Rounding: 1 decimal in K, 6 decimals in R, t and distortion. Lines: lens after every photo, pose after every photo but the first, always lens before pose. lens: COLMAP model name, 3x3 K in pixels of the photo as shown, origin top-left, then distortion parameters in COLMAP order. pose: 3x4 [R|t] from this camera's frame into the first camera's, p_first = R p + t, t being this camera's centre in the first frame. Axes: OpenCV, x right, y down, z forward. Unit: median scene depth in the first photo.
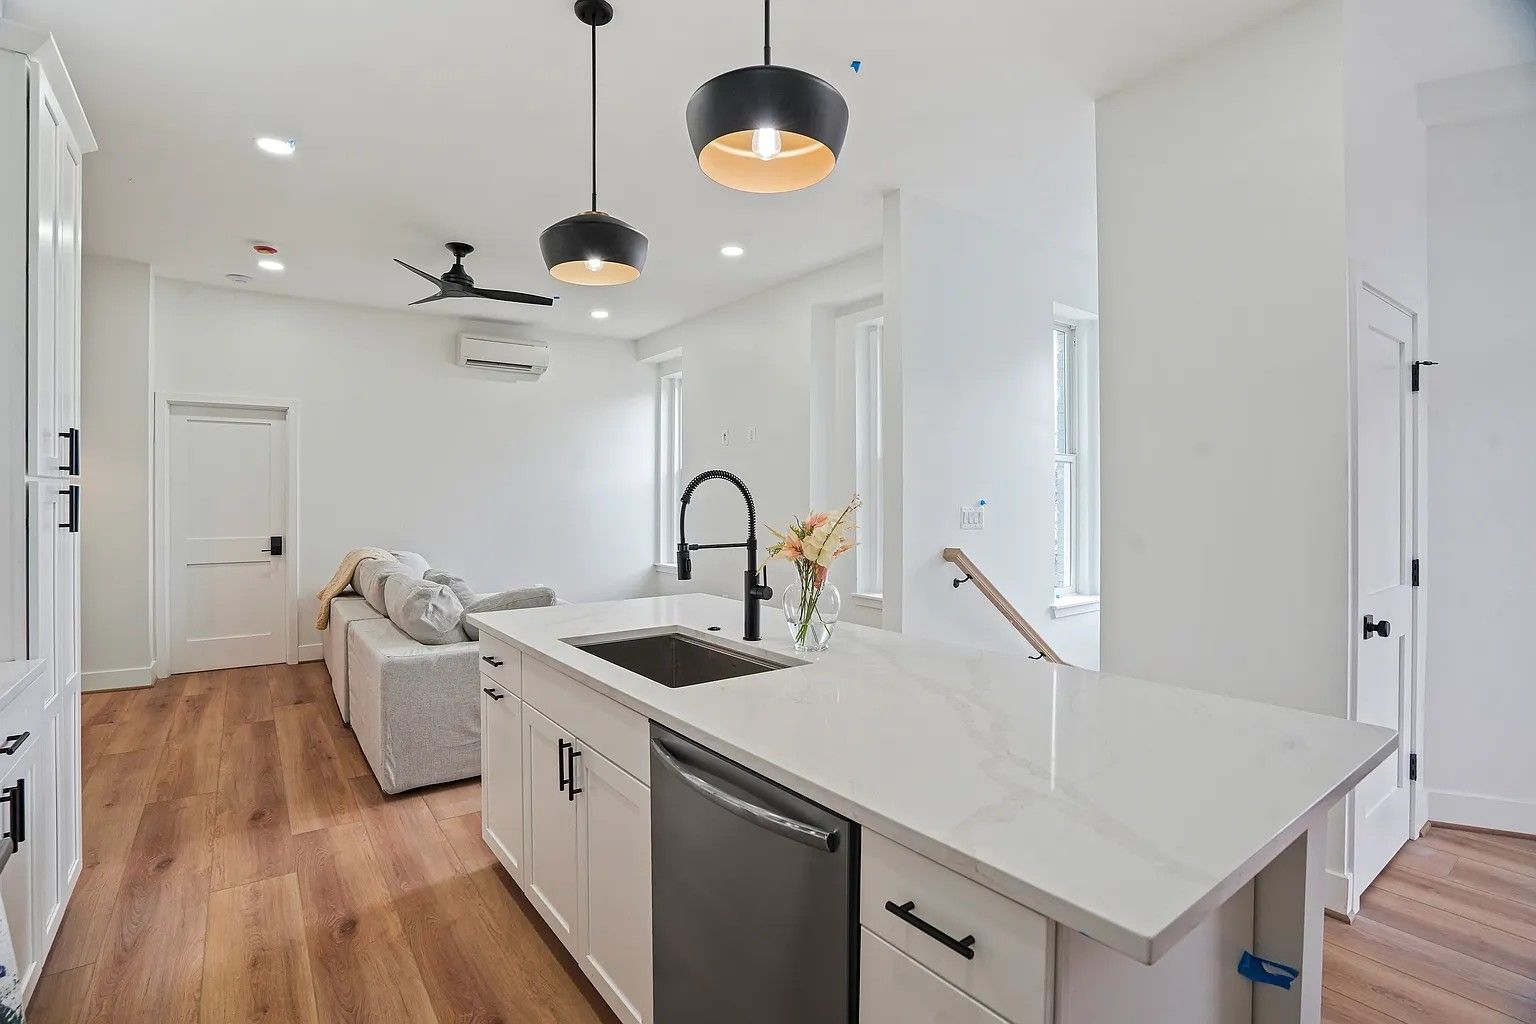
lens RADIAL K [[719.6, 0, 757.3], [0, 719.6, 498.7], [0, 0, 1]] dist [-0.053328, 0.019350]
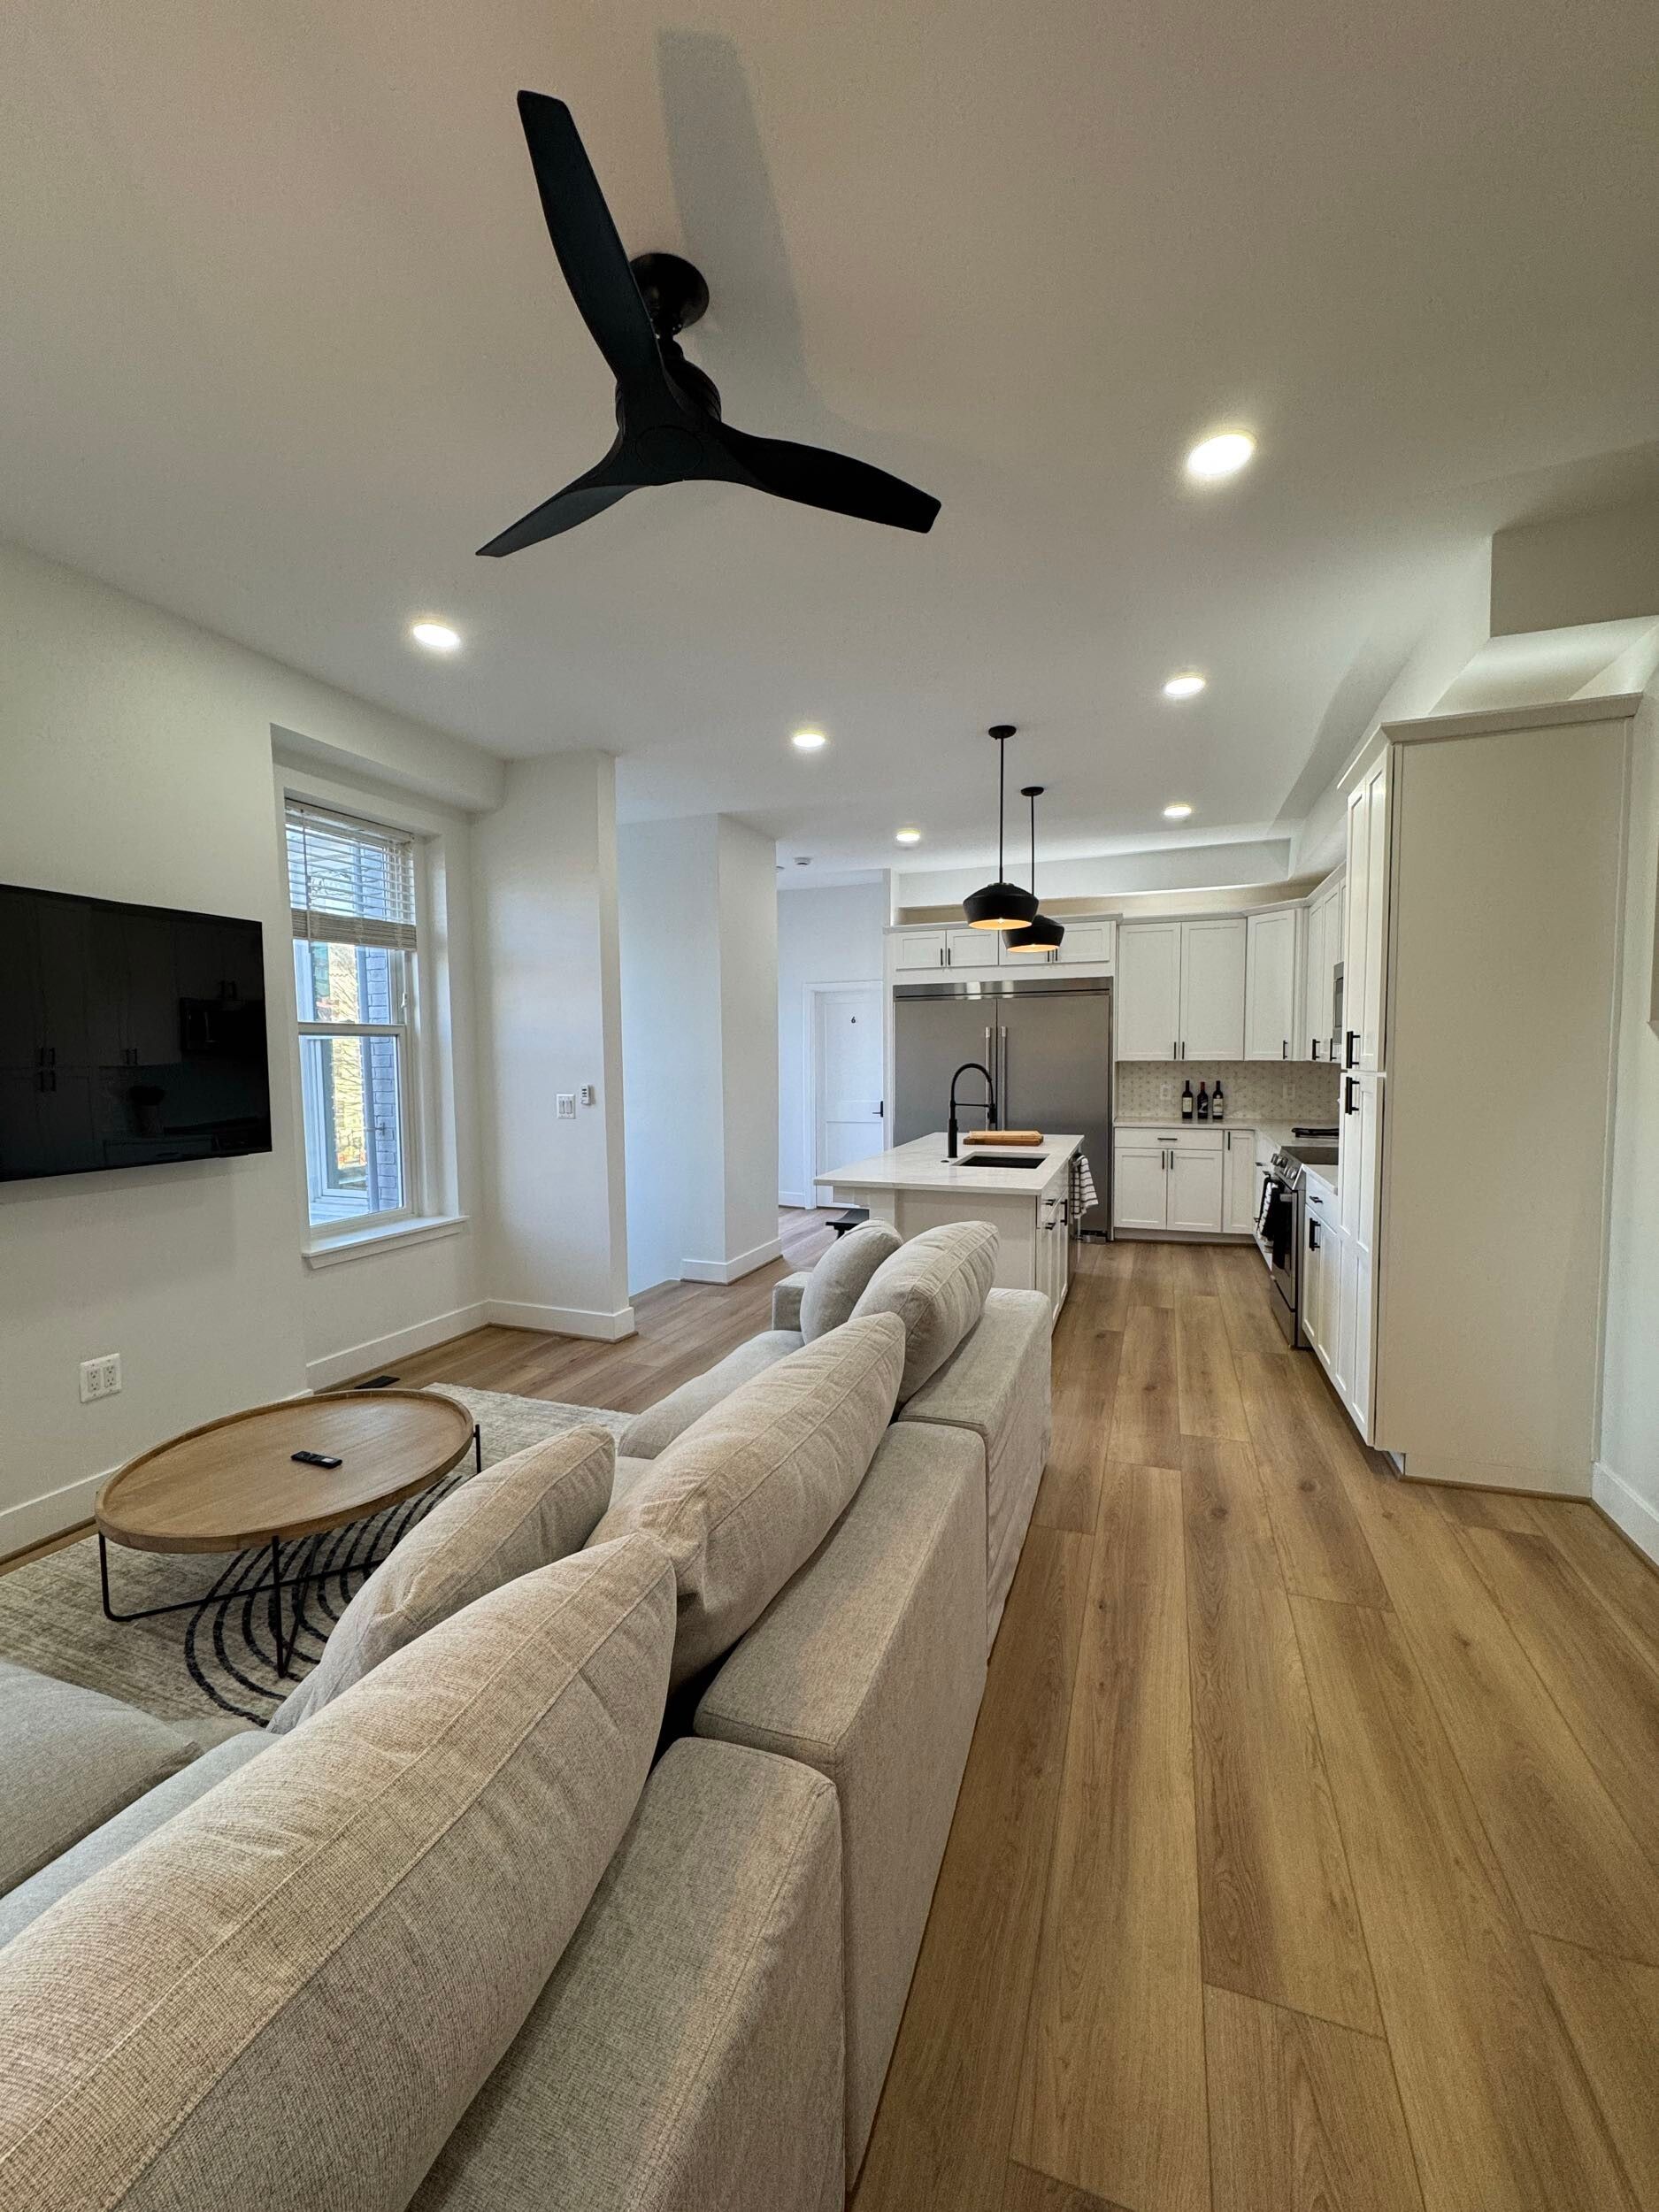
lens RADIAL K [[878.3, 0, 833.0], [0, 878.3, 1107.1], [0, 0, 1]] dist [-0.000111, 0.000426]
pose [[-0.548211, -0.046201, 0.835063, -1.551887], [0.009752, 0.998052, 0.061620, -0.062898], [-0.836283, 0.041925, -0.546693, 2.282130]]
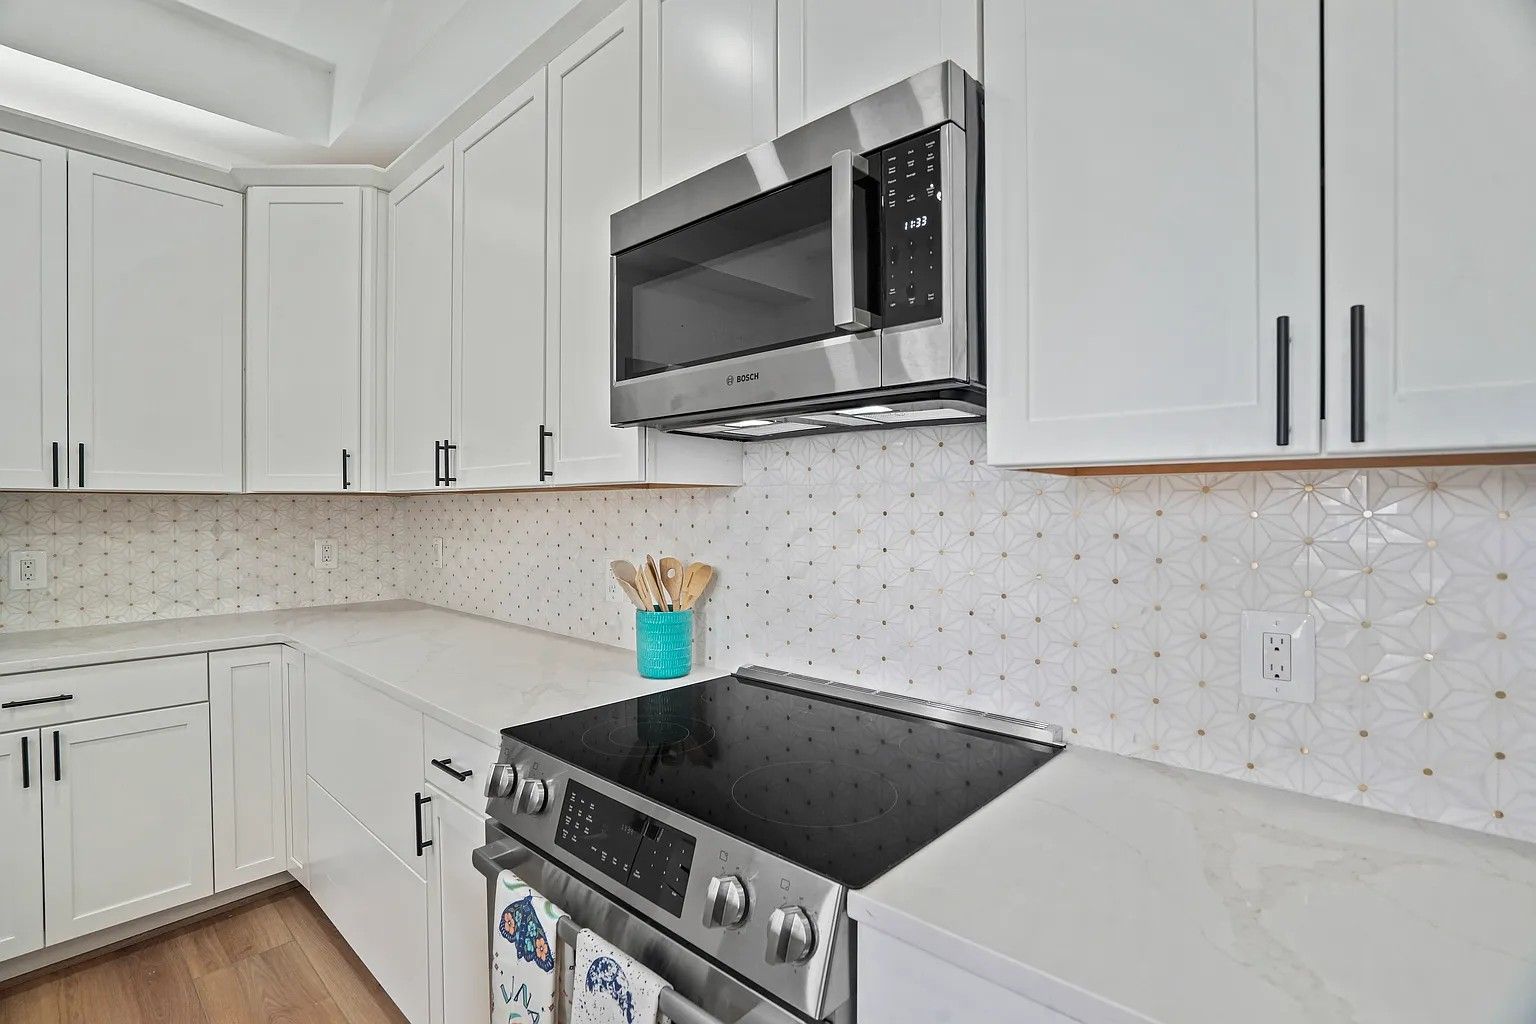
lens RADIAL K [[715.2, 0, 763.5], [0, 715.2, 519.5], [0, 0, 1]] dist [-0.056515, 0.019016]
pose [[-0.982523, 0.002495, -0.186127, -0.485544], [-0.000213, 0.999894, 0.014528, -0.000695], [0.186144, 0.014314, -0.982418, 0.805231]]
